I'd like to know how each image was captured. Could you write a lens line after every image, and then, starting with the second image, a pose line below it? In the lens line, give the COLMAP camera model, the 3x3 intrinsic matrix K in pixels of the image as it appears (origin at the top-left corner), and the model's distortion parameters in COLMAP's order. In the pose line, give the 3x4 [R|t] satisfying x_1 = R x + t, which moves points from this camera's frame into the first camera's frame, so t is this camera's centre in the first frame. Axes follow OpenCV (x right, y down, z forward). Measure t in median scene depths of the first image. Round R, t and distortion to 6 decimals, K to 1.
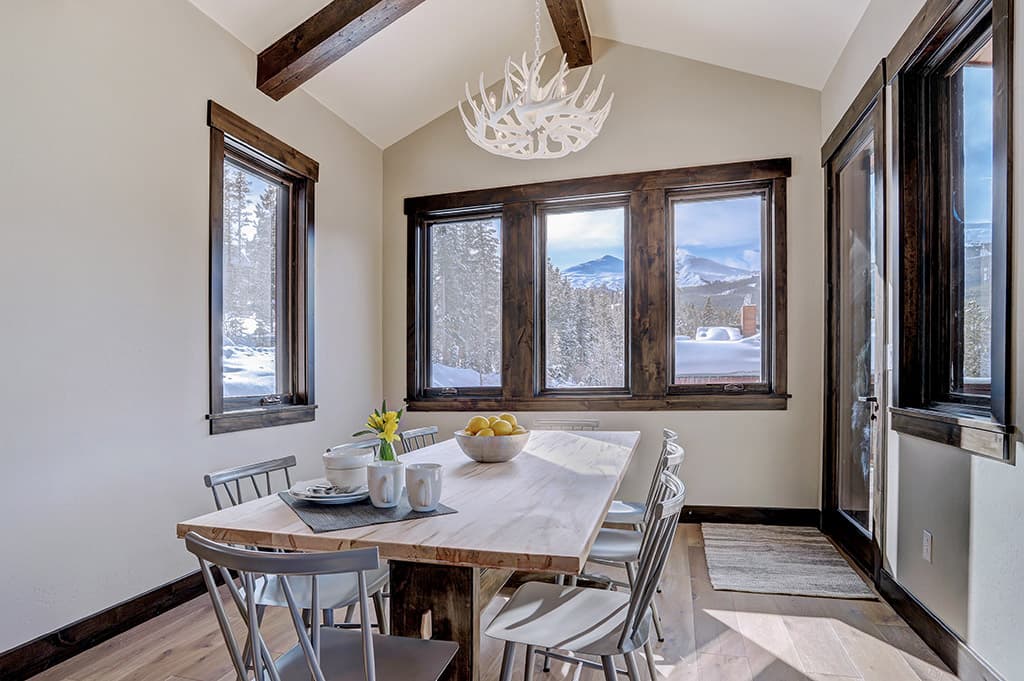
lens RADIAL K [[579.3, 0, 512.2], [0, 579.3, 369.1], [0, 0, 1]] dist [0.000631, -0.000041]
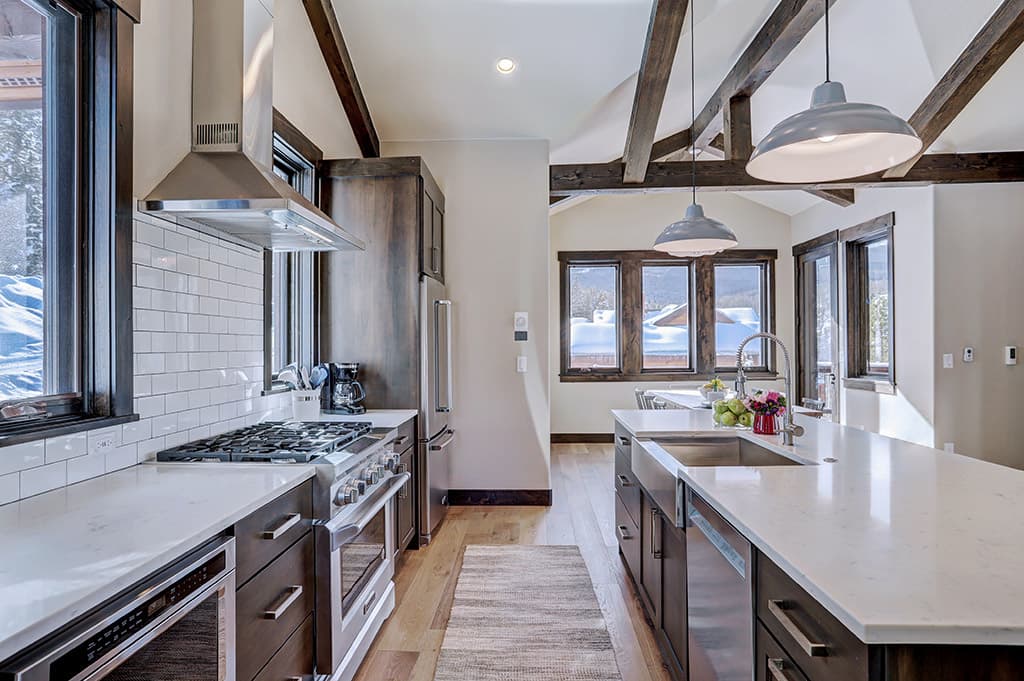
lens RADIAL K [[594.9, 0, 526.6], [0, 594.9, 338.2], [0, 0, 1]] dist [0.000248, 0.000598]
pose [[0.968909, 0.015712, 0.246917, -0.769789], [-0.013337, 0.999847, -0.011291, -0.034413], [-0.247056, 0.007647, 0.968971, -0.673233]]
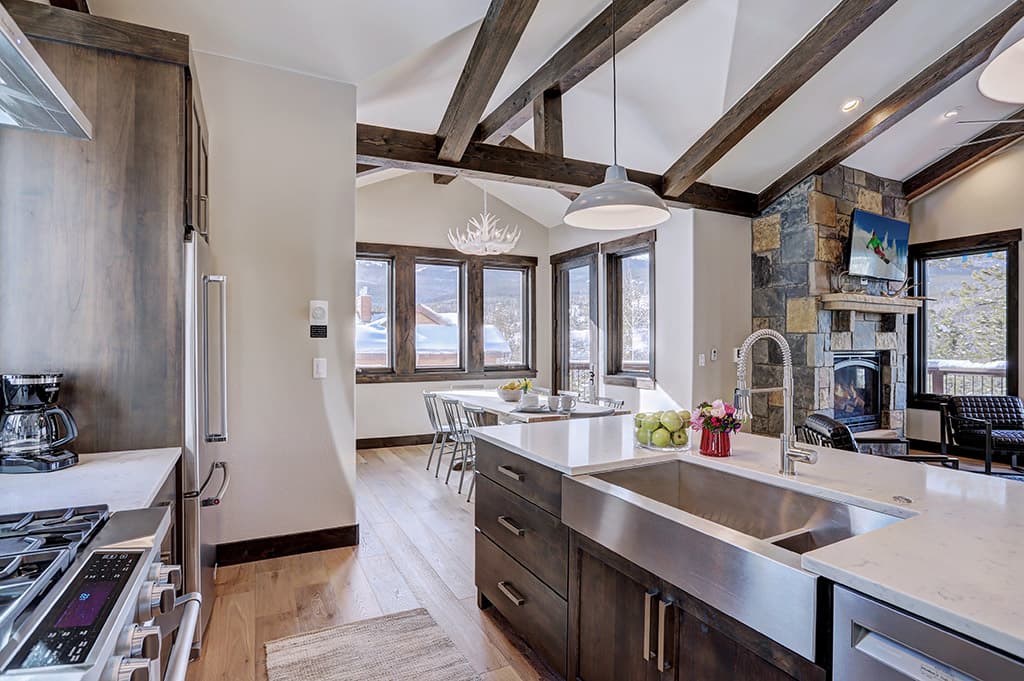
lens RADIAL K [[525.4, 0, 512.1], [0, 525.4, 342.9], [0, 0, 1]] dist [-0.033820, 0.024181]
pose [[0.751698, 0.021853, 0.659145, -0.793338], [-0.020078, 0.999746, -0.010248, -0.032155], [-0.659202, -0.005531, 0.751946, -0.352967]]
